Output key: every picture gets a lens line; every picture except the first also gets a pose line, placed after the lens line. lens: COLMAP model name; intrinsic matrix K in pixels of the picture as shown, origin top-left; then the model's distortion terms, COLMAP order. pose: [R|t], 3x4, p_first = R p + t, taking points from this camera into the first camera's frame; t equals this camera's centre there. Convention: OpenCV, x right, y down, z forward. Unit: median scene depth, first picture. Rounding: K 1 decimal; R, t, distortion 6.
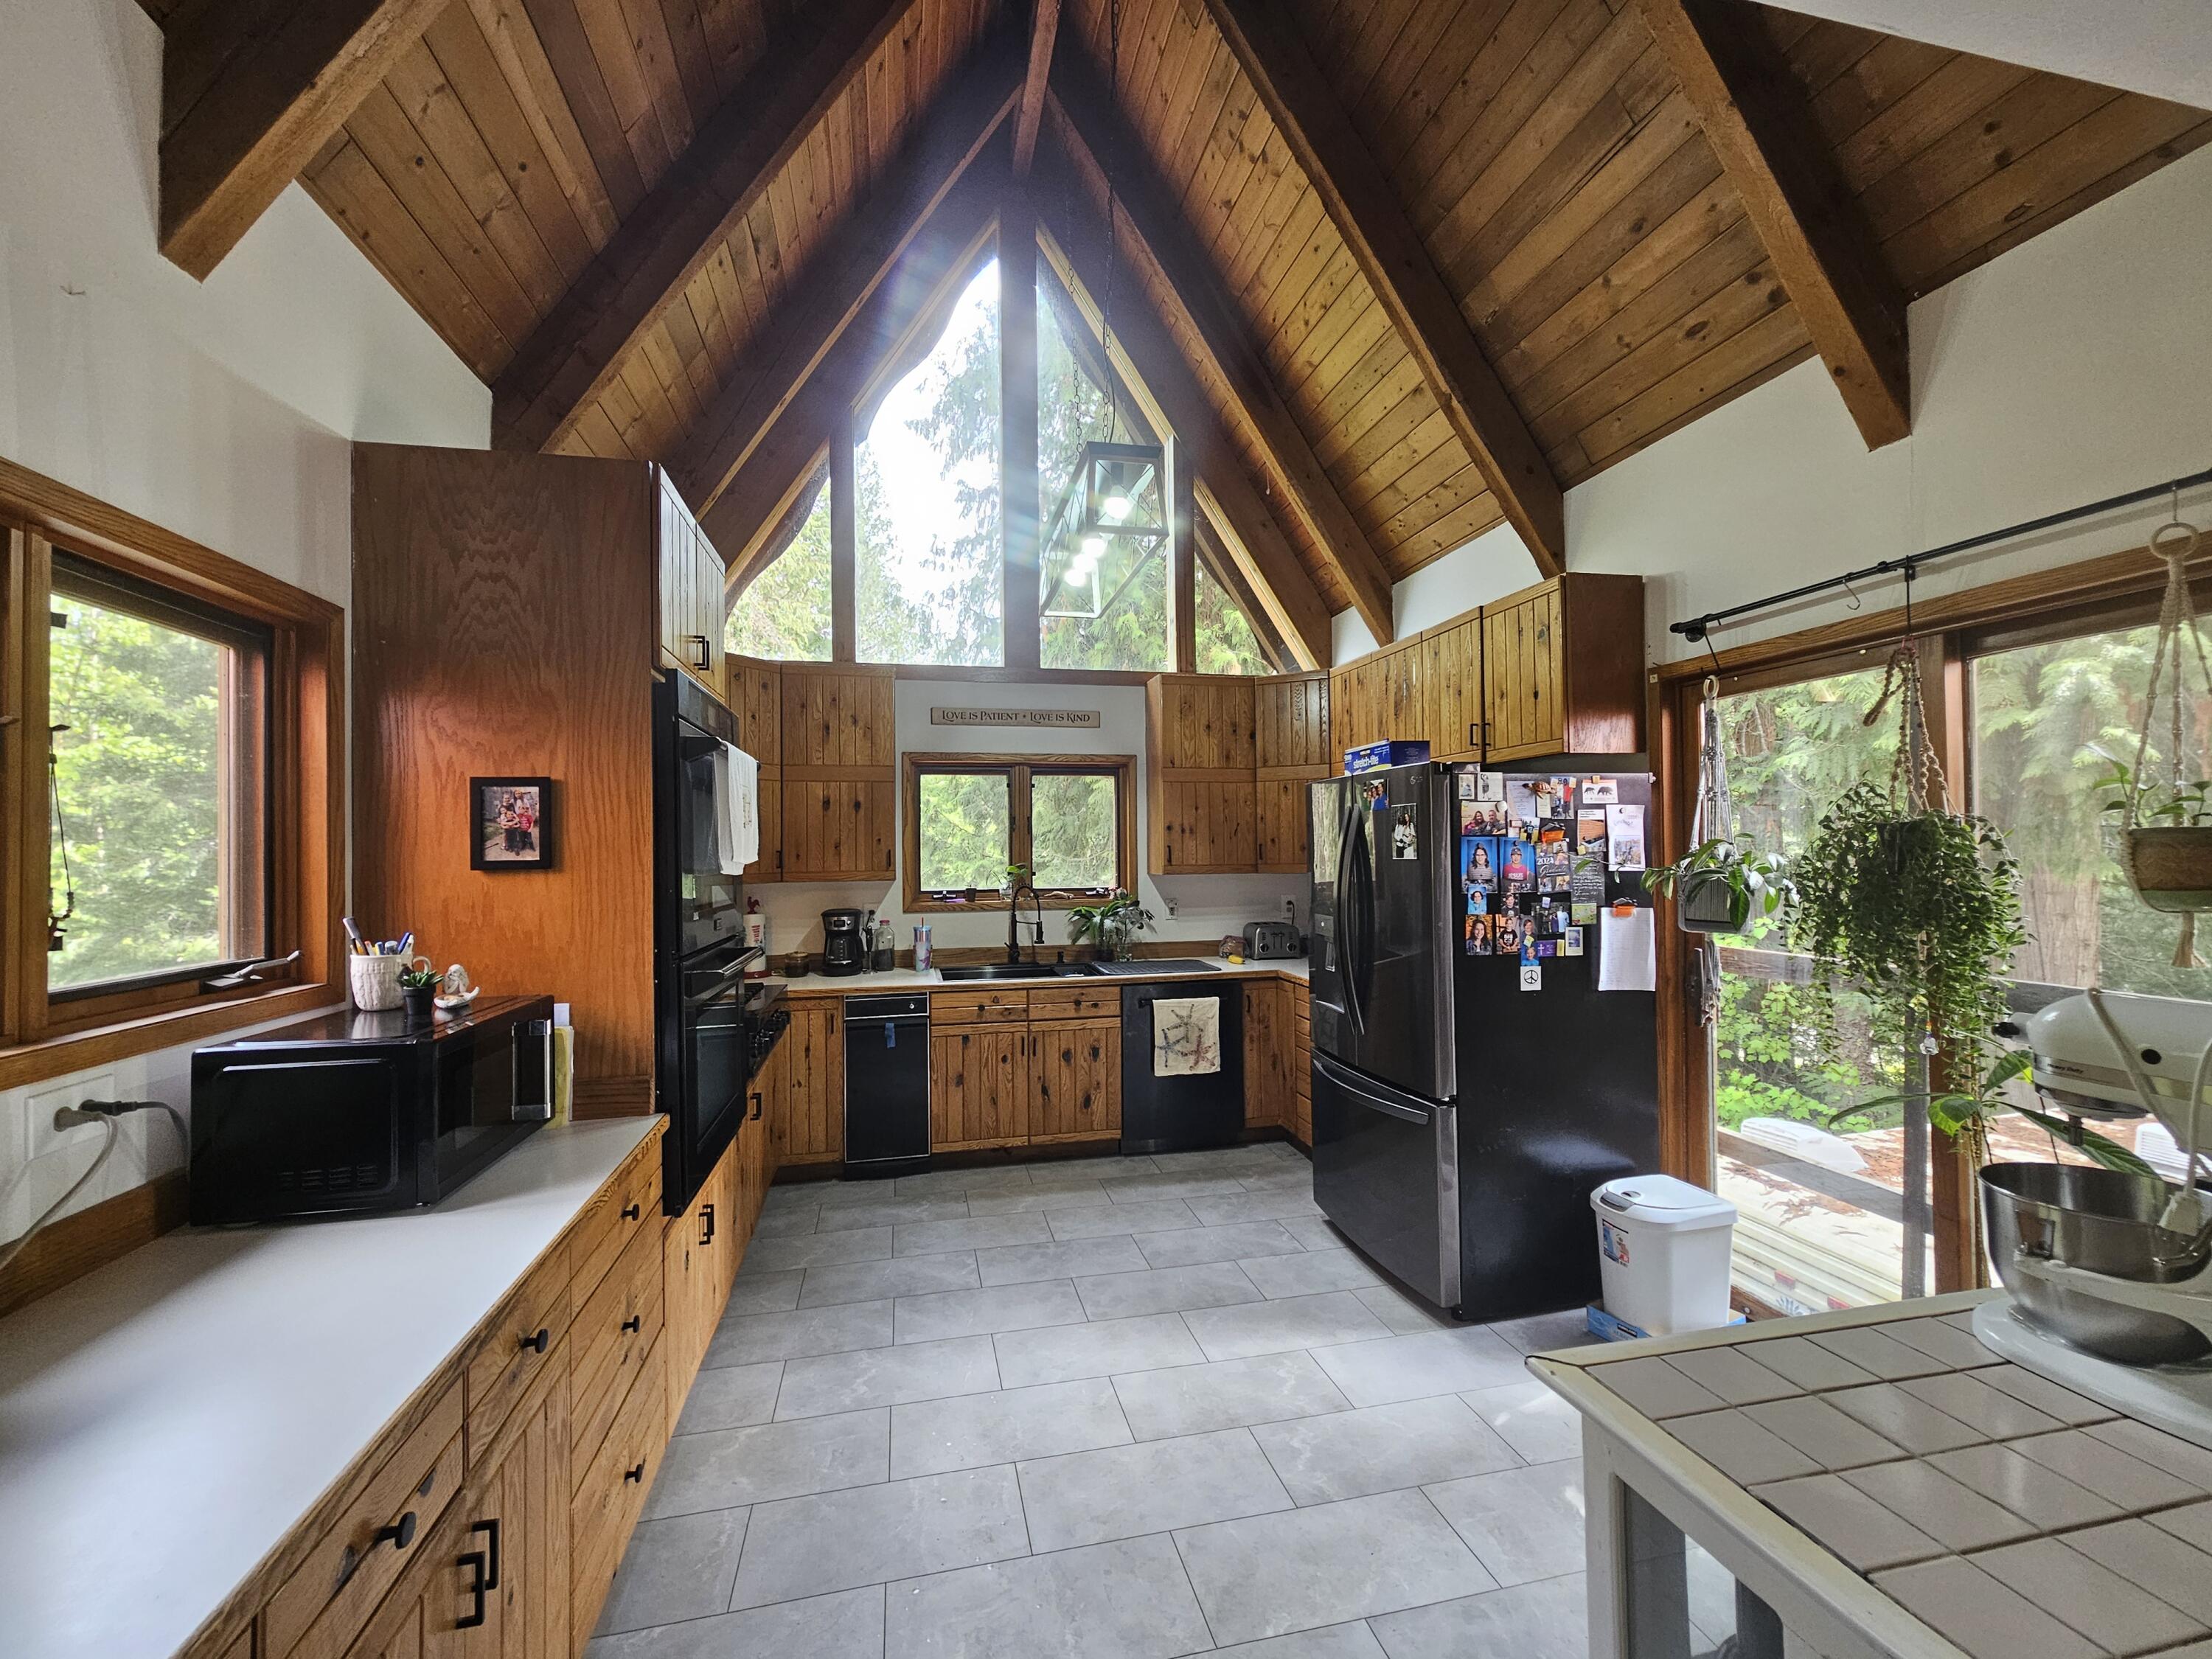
lens RADIAL K [[898.7, 0, 1105.3], [0, 898.7, 839.3], [0, 0, 1]] dist [0.000539, 0.000405]
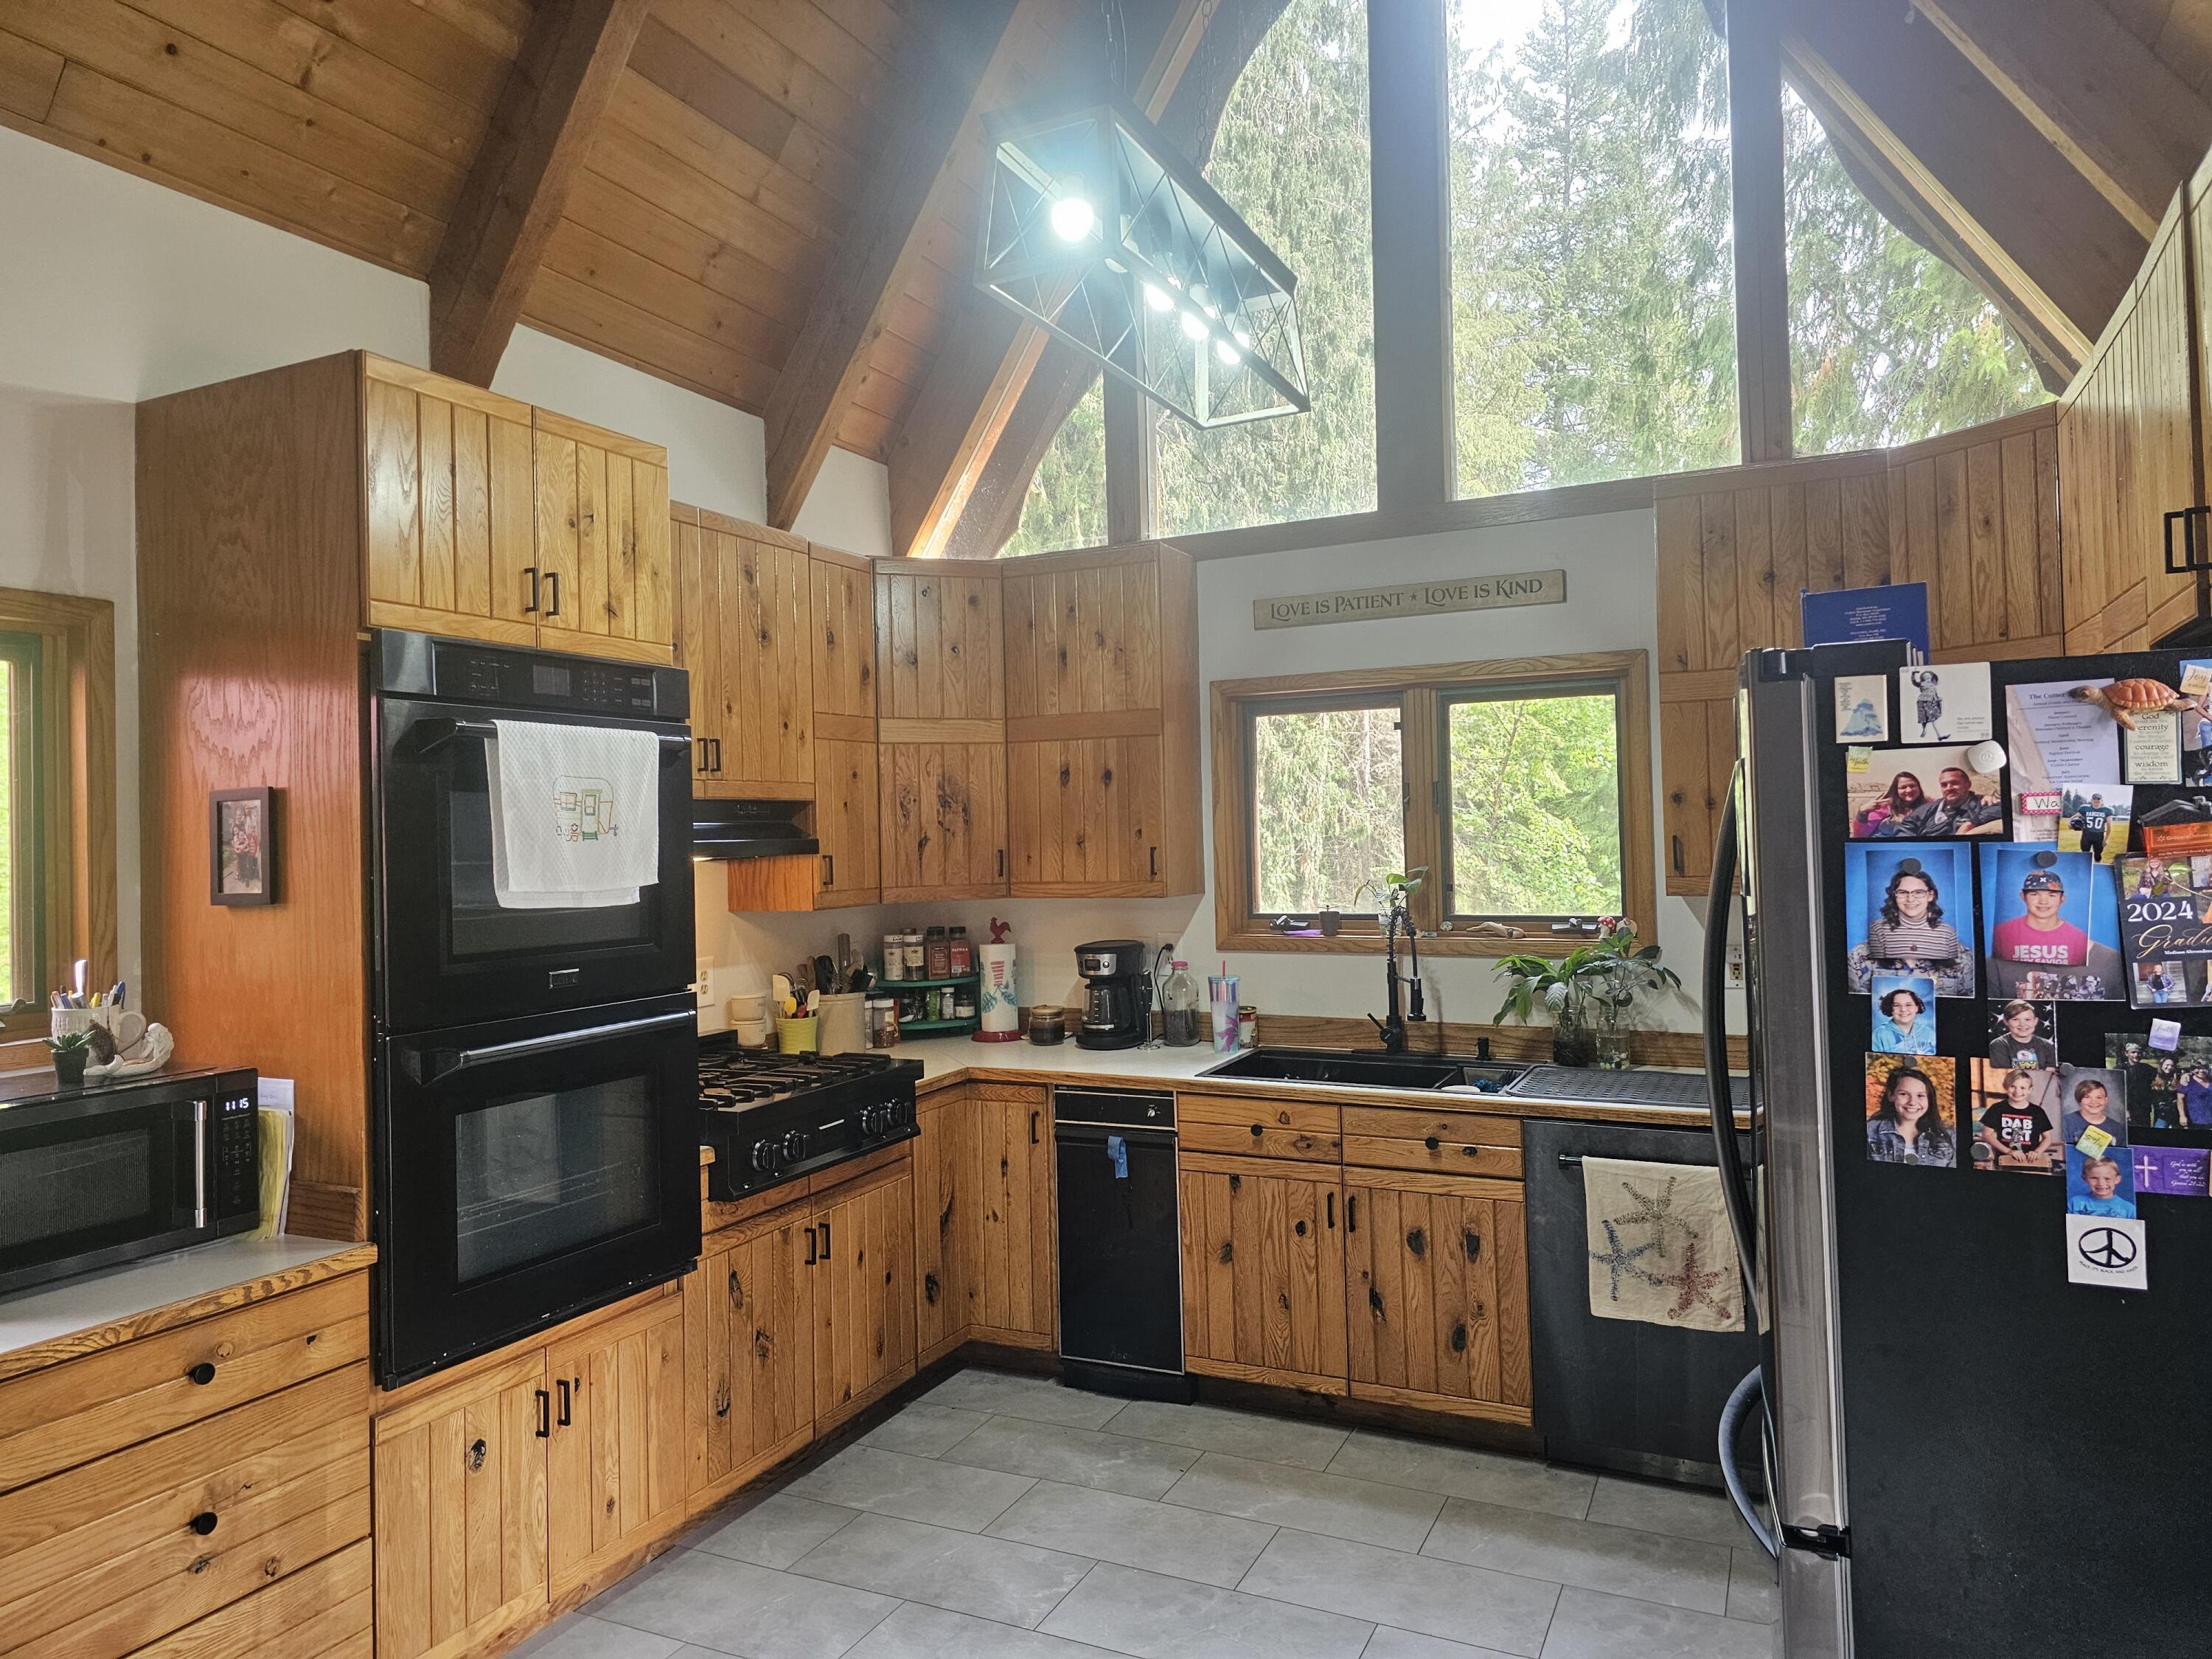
lens RADIAL K [[1468.7, 0, 1102.9], [0, 1468.7, 799.7], [0, 0, 1]] dist [0.057420, -0.065510]
pose [[0.779562, -0.021401, -0.625959, 0.428502], [0.023001, 0.999720, -0.005535, -0.019431], [0.625902, -0.010083, 0.779836, 0.255859]]
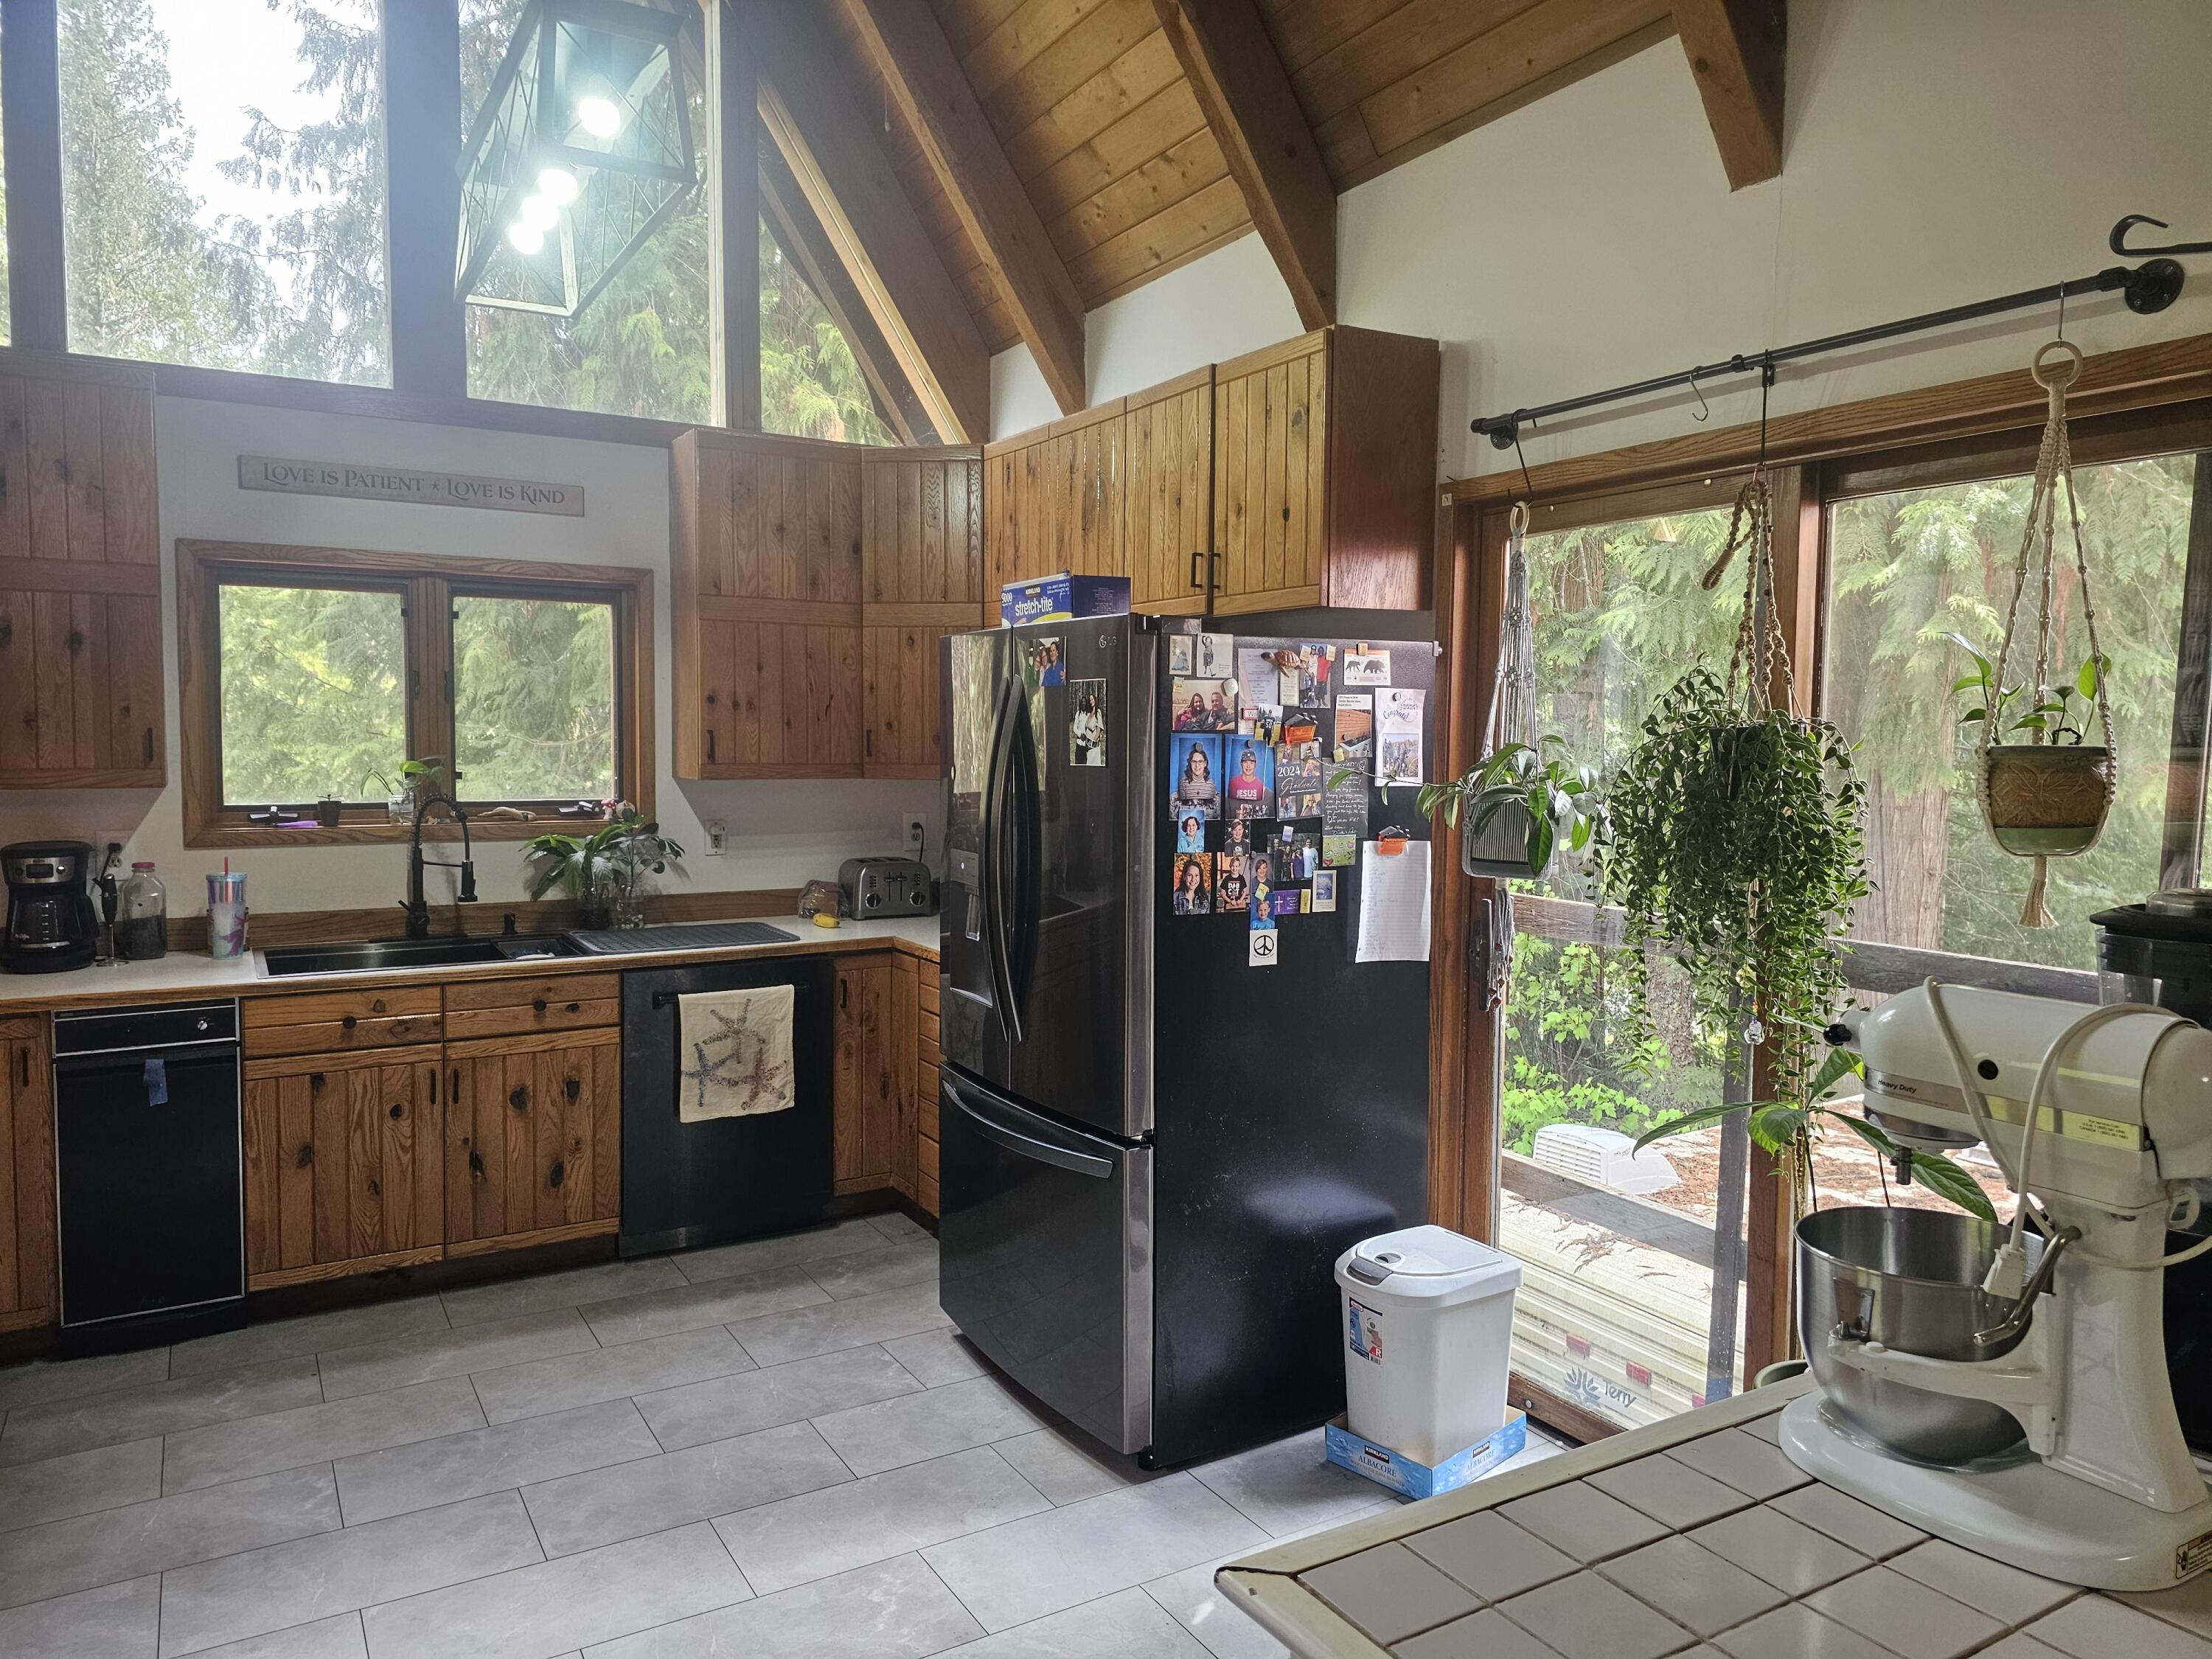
lens RADIAL K [[1468.5, 0, 1086.3], [0, 1468.5, 814.9], [0, 0, 1]] dist [0.080218, -0.084517]
pose [[0.952430, 0.000913, 0.304755, 0.014711], [-0.022371, 0.997507, 0.066926, -0.010471], [-0.303934, -0.070560, 0.950077, 0.013281]]
